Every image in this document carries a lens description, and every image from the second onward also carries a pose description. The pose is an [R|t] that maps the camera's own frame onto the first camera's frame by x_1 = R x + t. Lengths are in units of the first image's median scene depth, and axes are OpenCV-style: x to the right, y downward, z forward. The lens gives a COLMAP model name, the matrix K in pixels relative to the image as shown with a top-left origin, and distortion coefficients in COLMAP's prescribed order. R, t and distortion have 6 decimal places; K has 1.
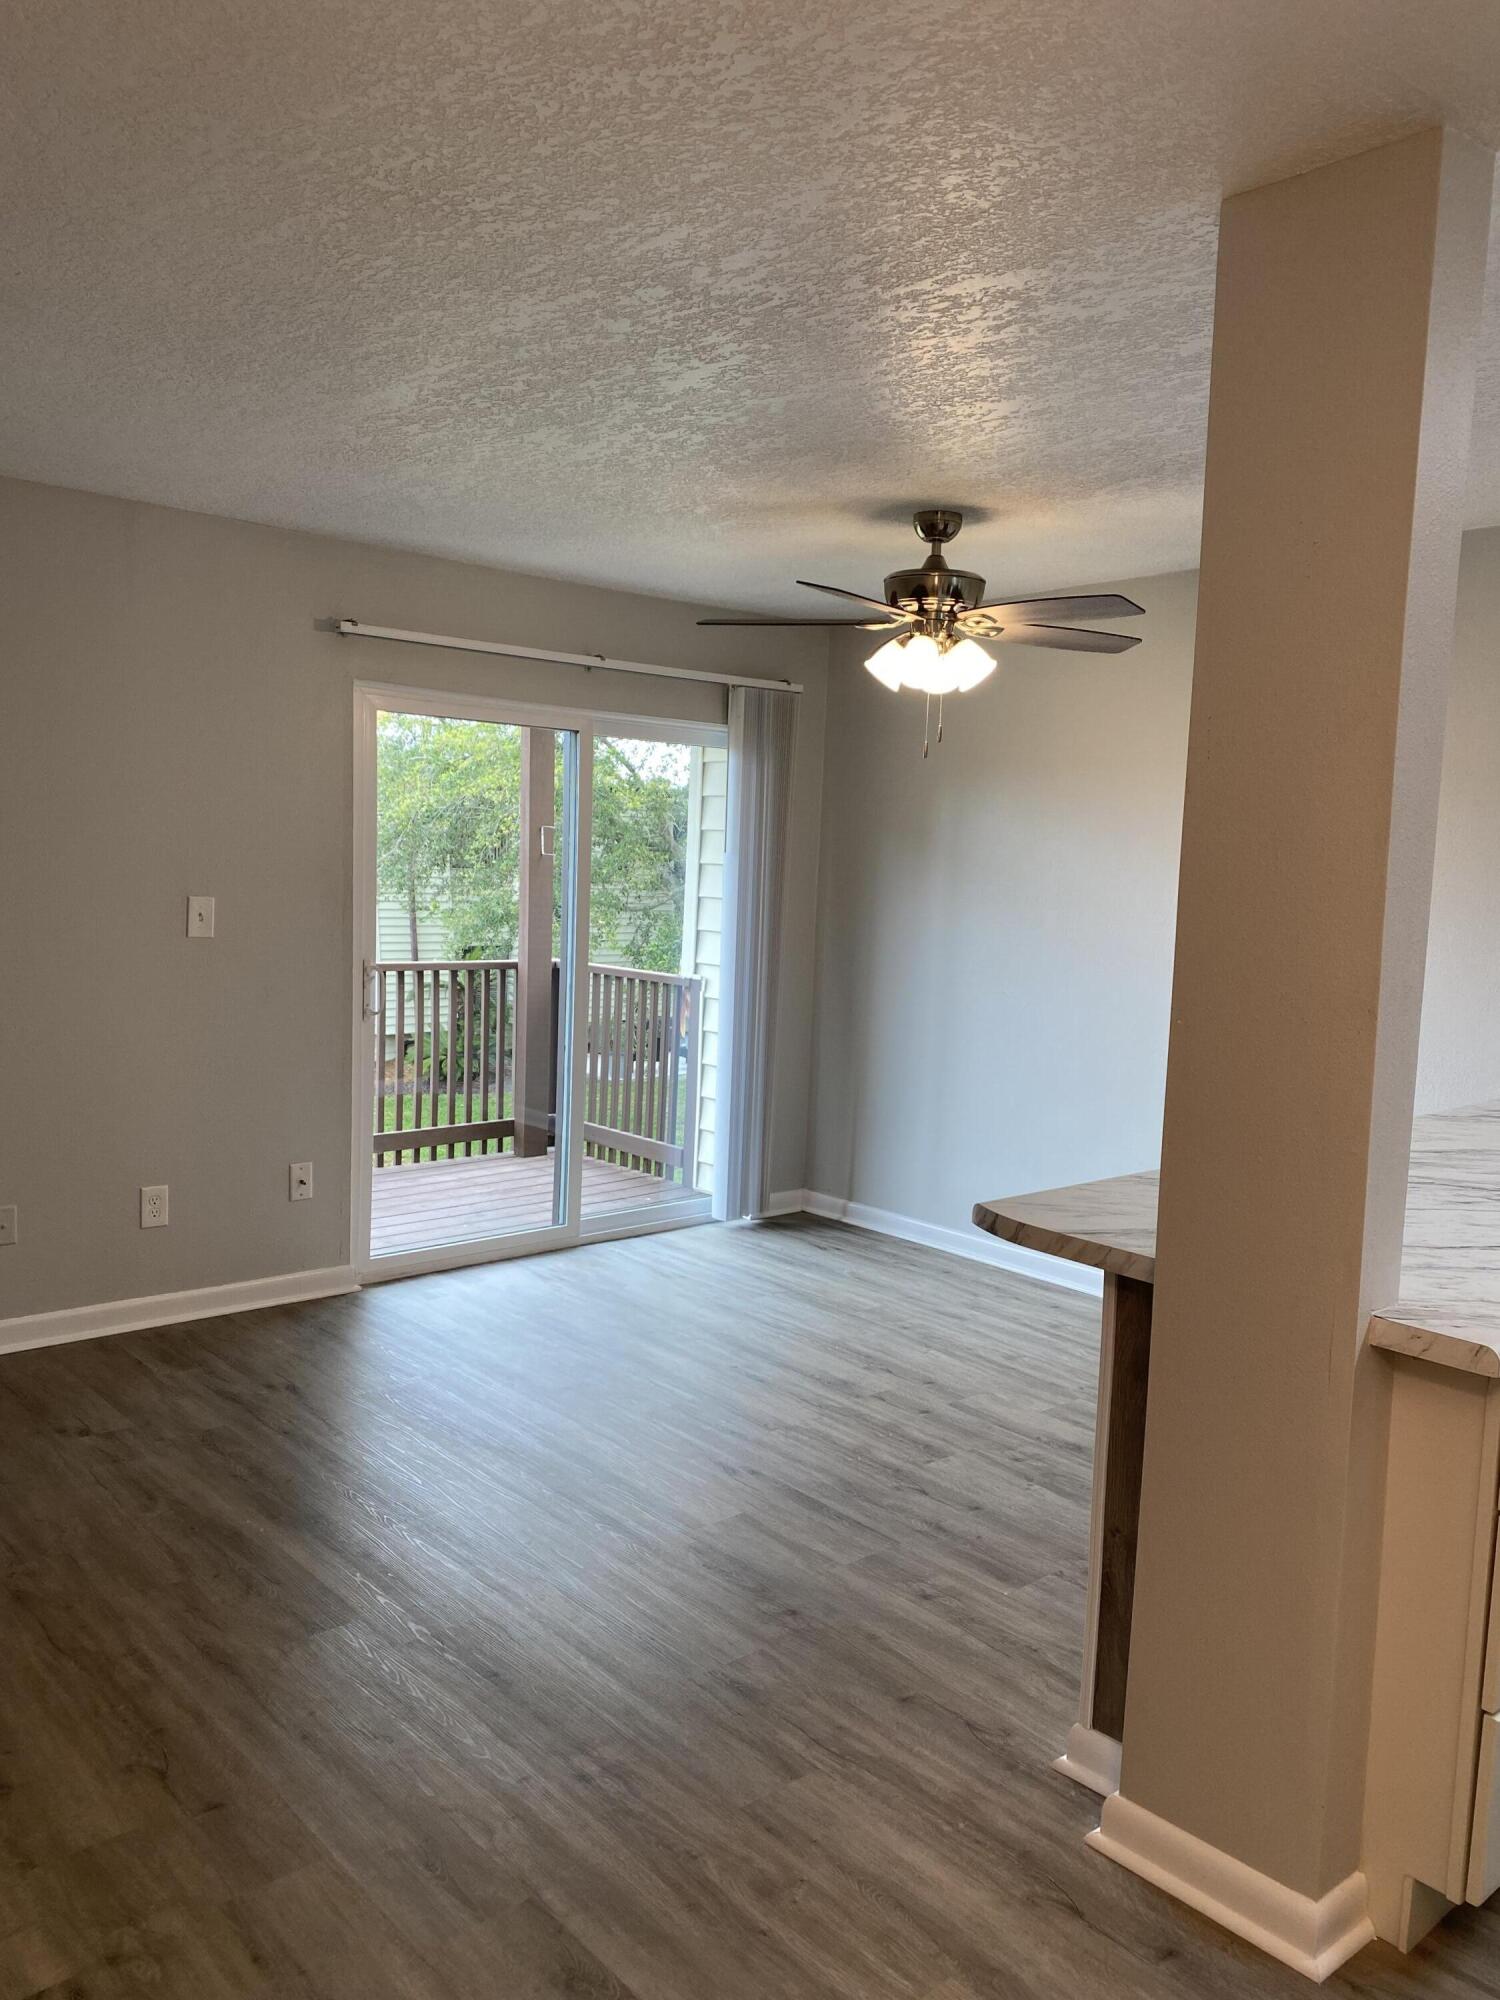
lens RADIAL K [[1537.0, 0, 744.2], [0, 1537.0, 1008.5], [0, 0, 1]] dist [0.031053, -0.021270]
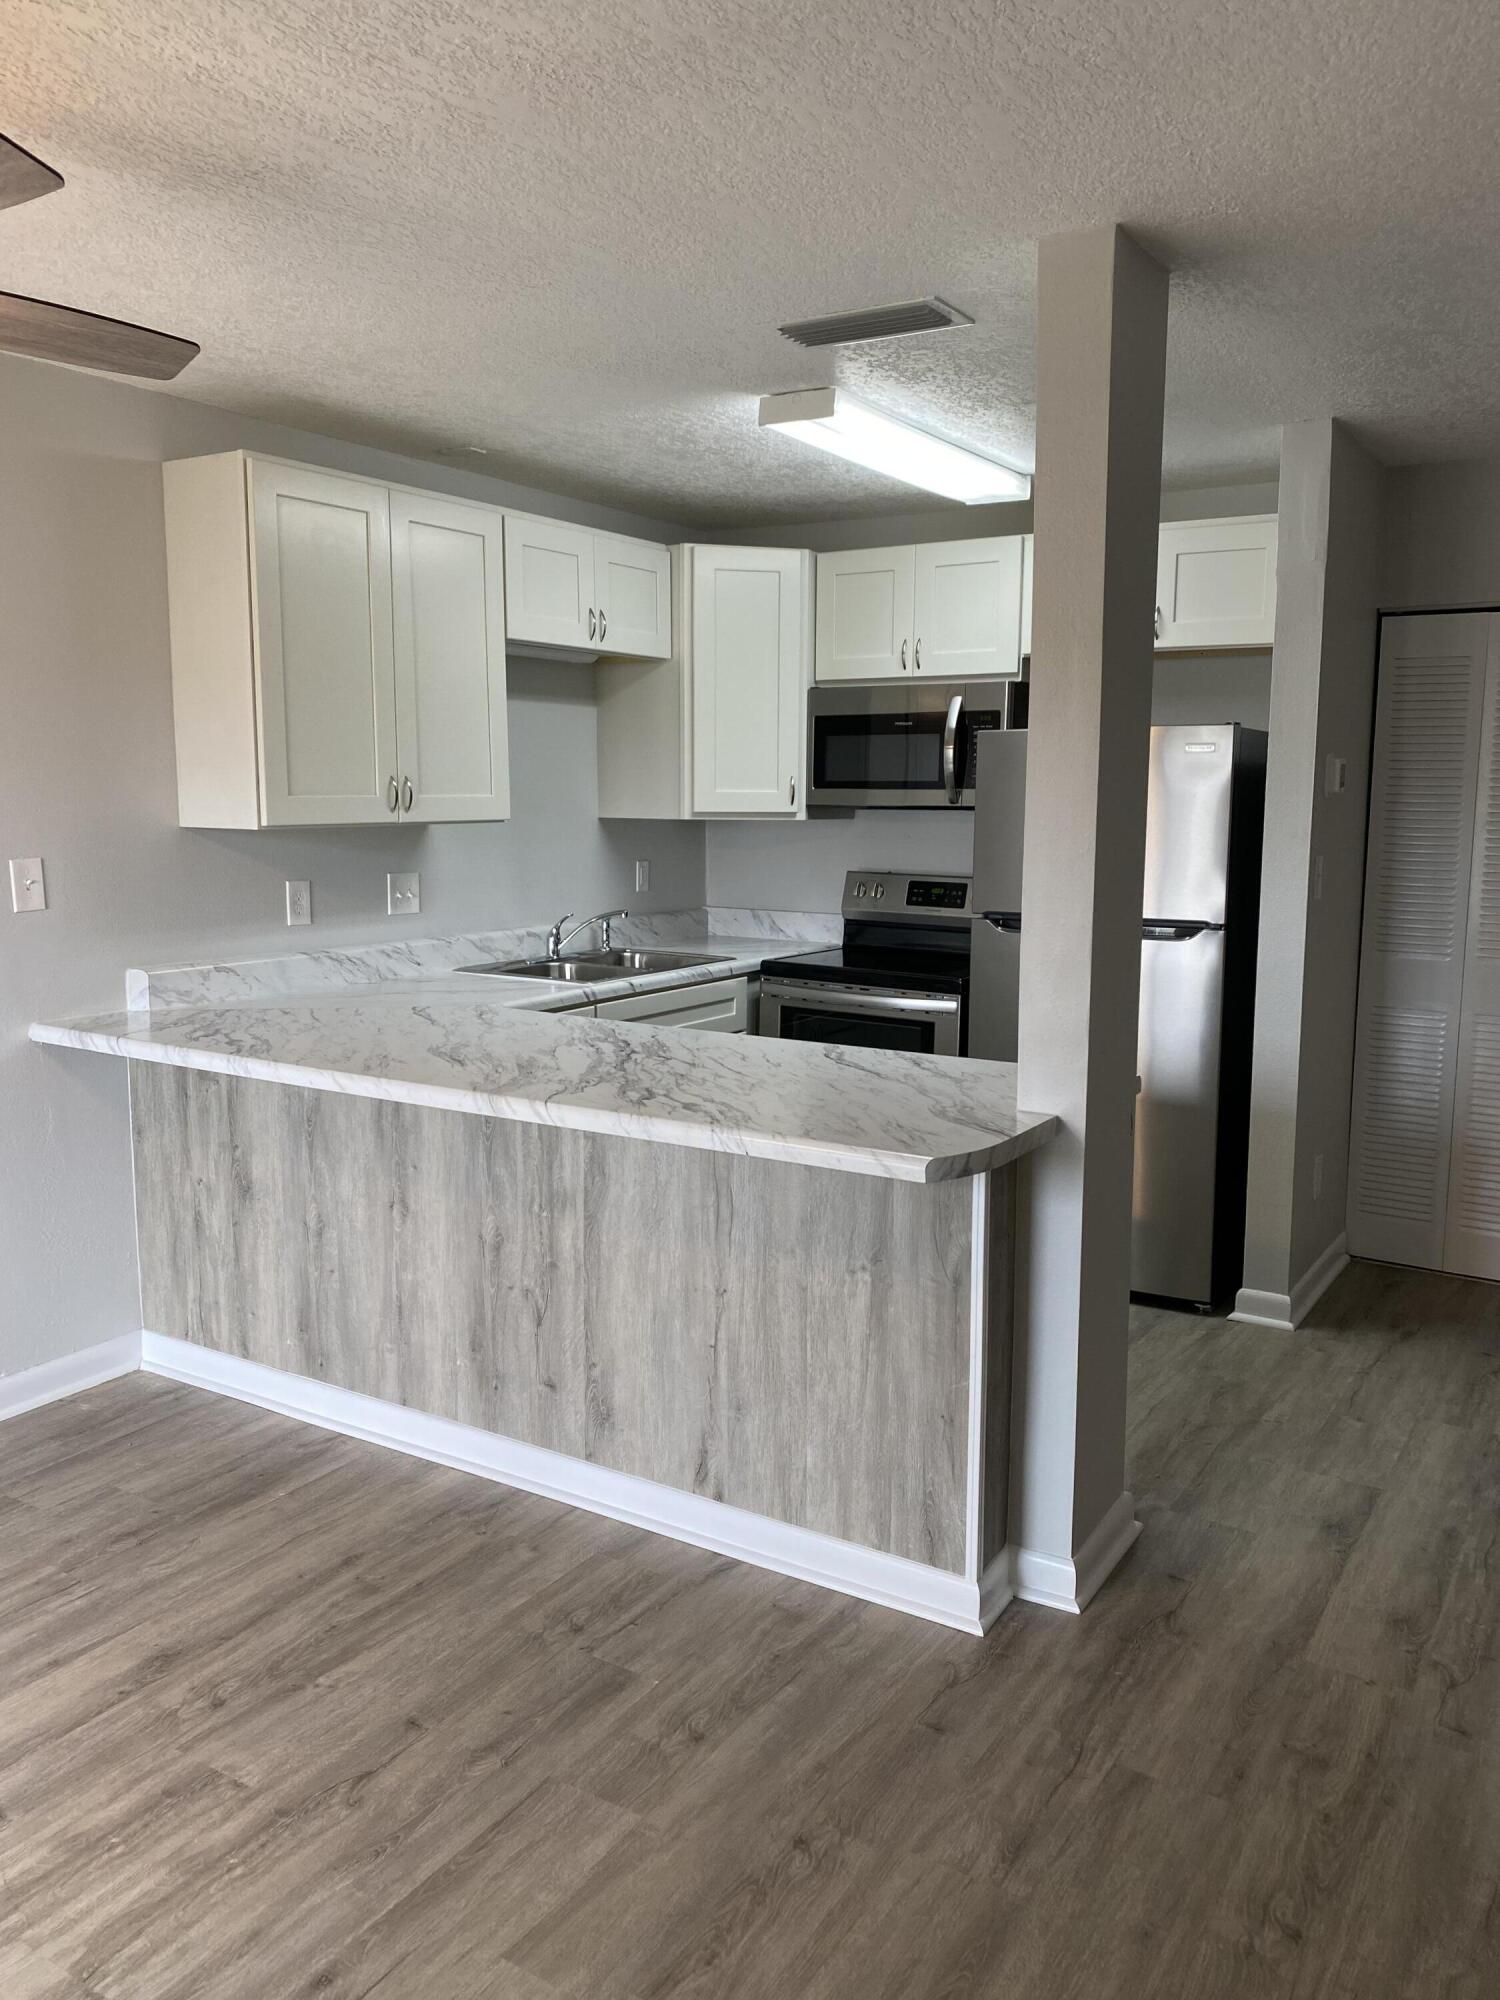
lens RADIAL K [[1537.0, 0, 760.2], [0, 1537.0, 1009.3], [0, 0, 1]] dist [0.031053, -0.021270]
pose [[-0.294275, -0.179938, 0.938629, -0.533481], [0.083272, 0.973554, 0.212741, -0.134957], [-0.952086, 0.140765, -0.271508, 1.078228]]
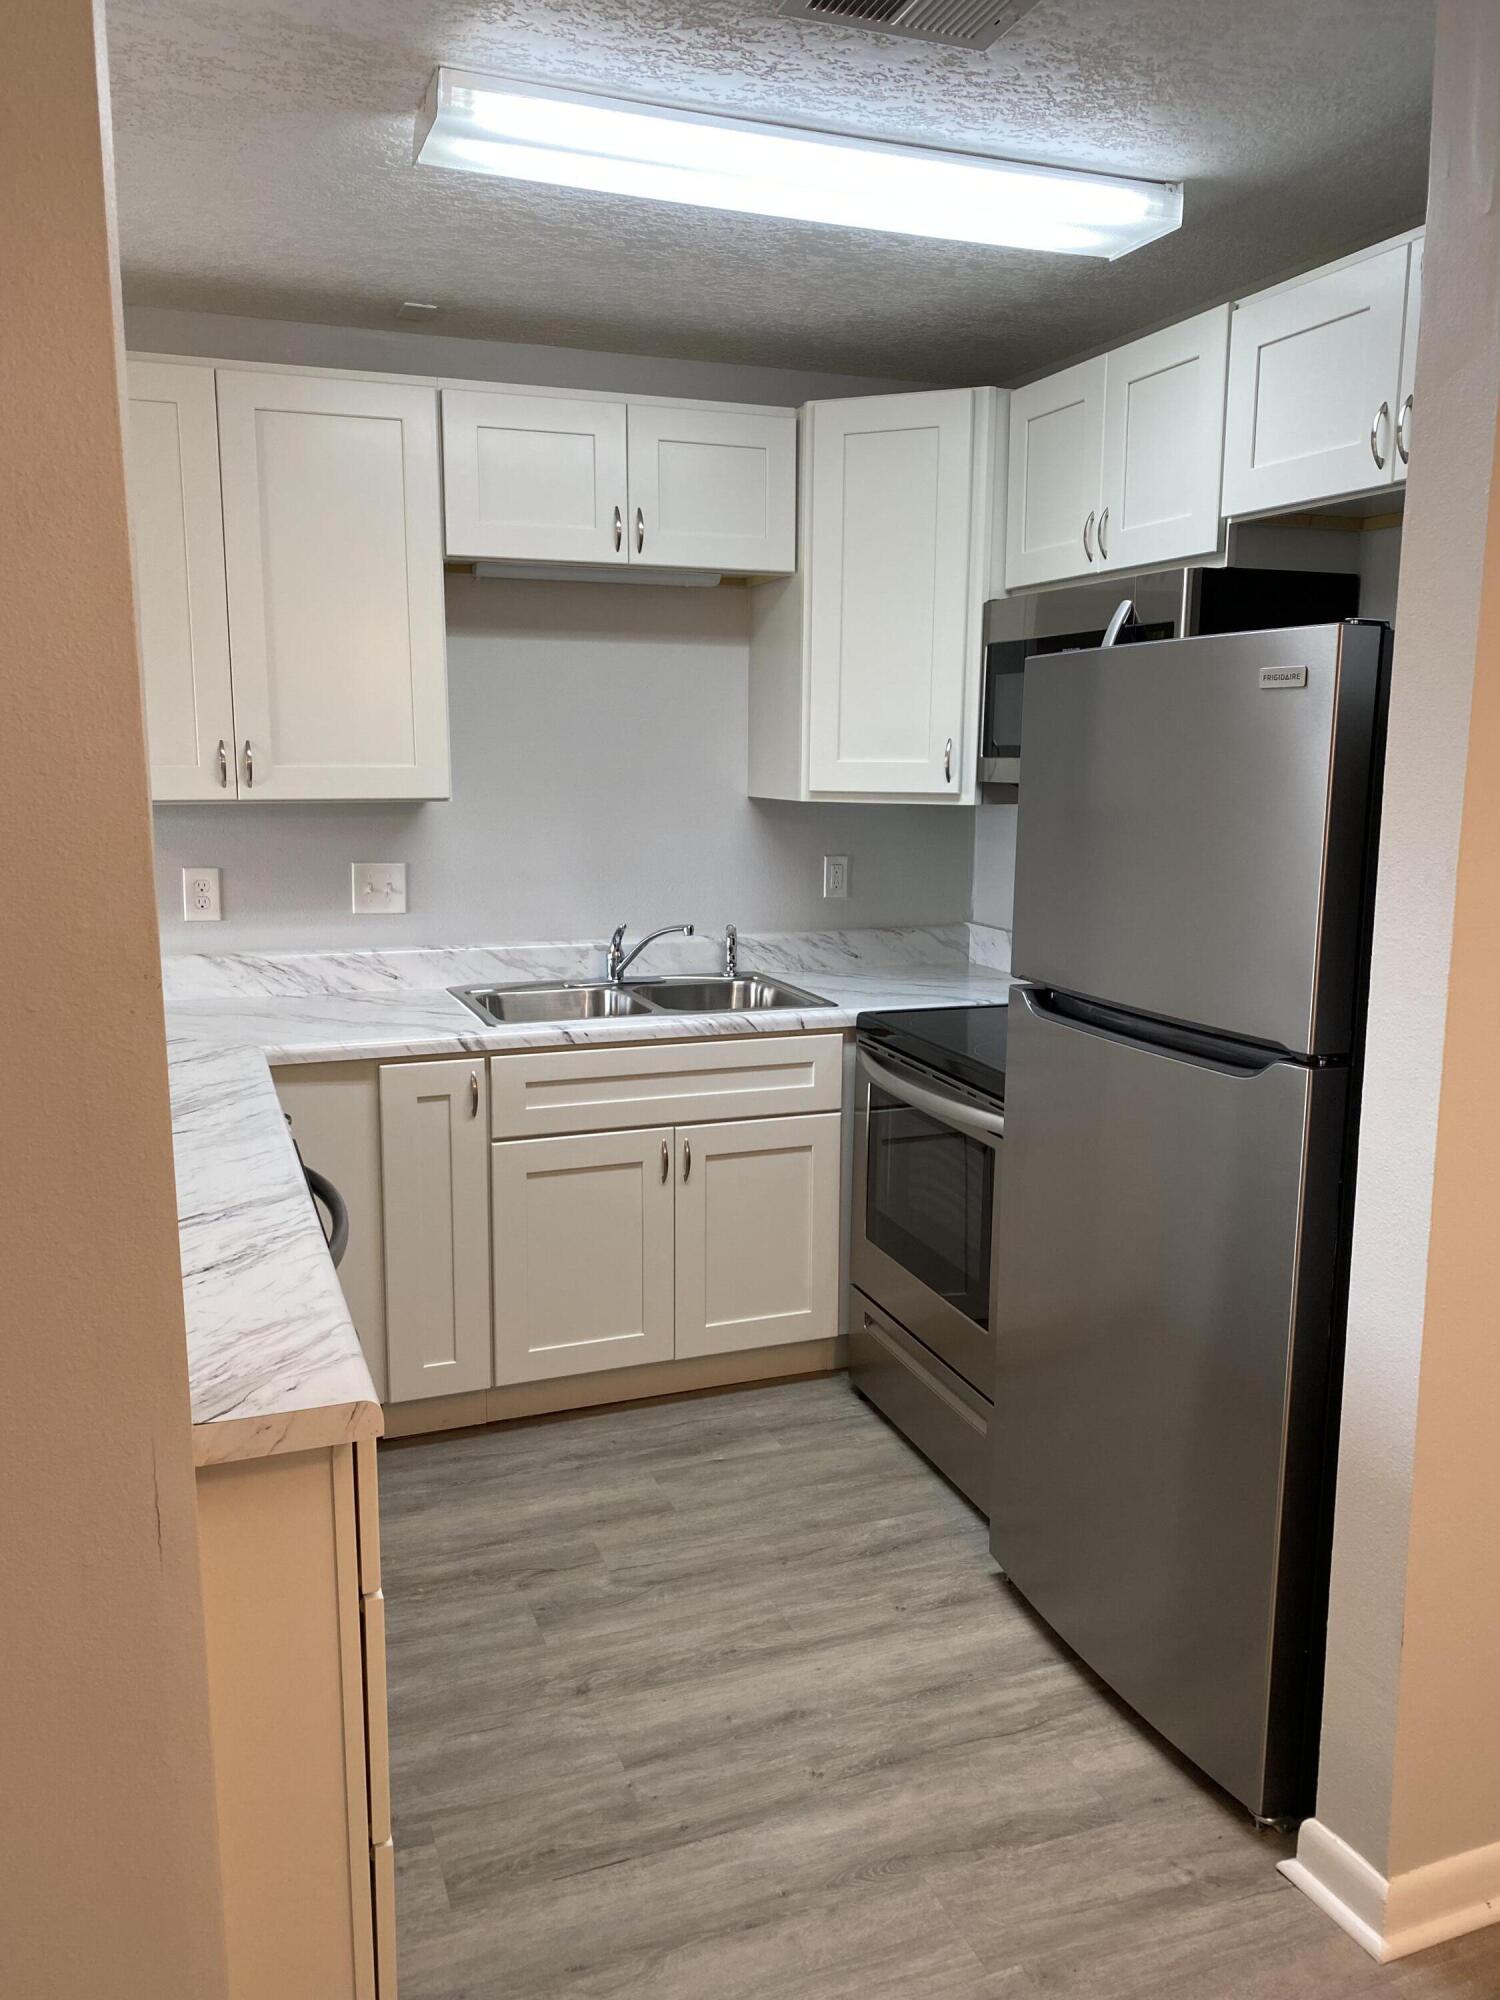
lens RADIAL K [[1537.0, 0, 758.9], [0, 1537.0, 998.2], [0, 0, 1]] dist [0.031053, -0.021270]
pose [[0.350116, -0.190921, 0.917043, -0.052379], [0.109651, 0.980631, 0.162296, -0.039881], [-0.930266, 0.043732, 0.364269, 0.331766]]
